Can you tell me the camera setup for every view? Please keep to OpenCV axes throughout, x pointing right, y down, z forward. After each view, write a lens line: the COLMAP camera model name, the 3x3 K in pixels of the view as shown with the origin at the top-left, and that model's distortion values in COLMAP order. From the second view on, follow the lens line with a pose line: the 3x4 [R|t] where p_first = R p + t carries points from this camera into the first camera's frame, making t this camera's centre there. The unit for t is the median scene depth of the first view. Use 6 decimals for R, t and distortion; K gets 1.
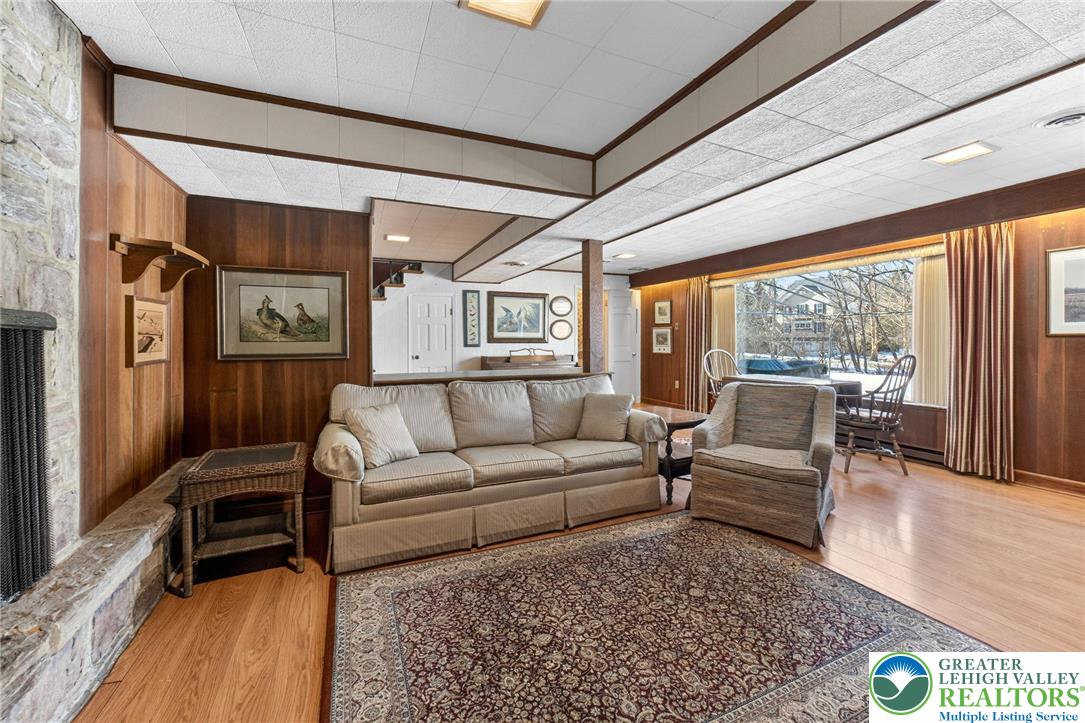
lens RADIAL K [[427.4, 0, 544.1], [0, 427.4, 356.9], [0, 0, 1]] dist [-0.000331, -0.000002]
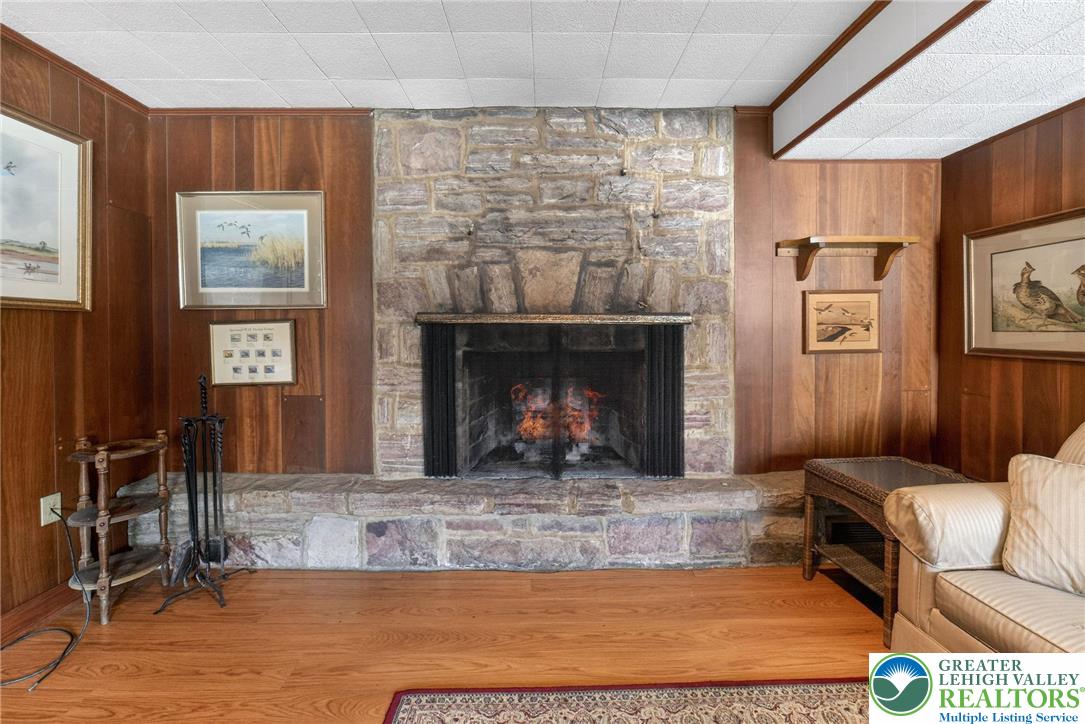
lens RADIAL K [[438.3, 0, 546.5], [0, 438.3, 339.8], [0, 0, 1]] dist [-0.030380, 0.011630]
pose [[-0.381932, 0.023365, -0.923895, 0.260807], [-0.030348, 0.998824, 0.037806, -0.026070], [0.923692, 0.042478, -0.380774, 0.584203]]
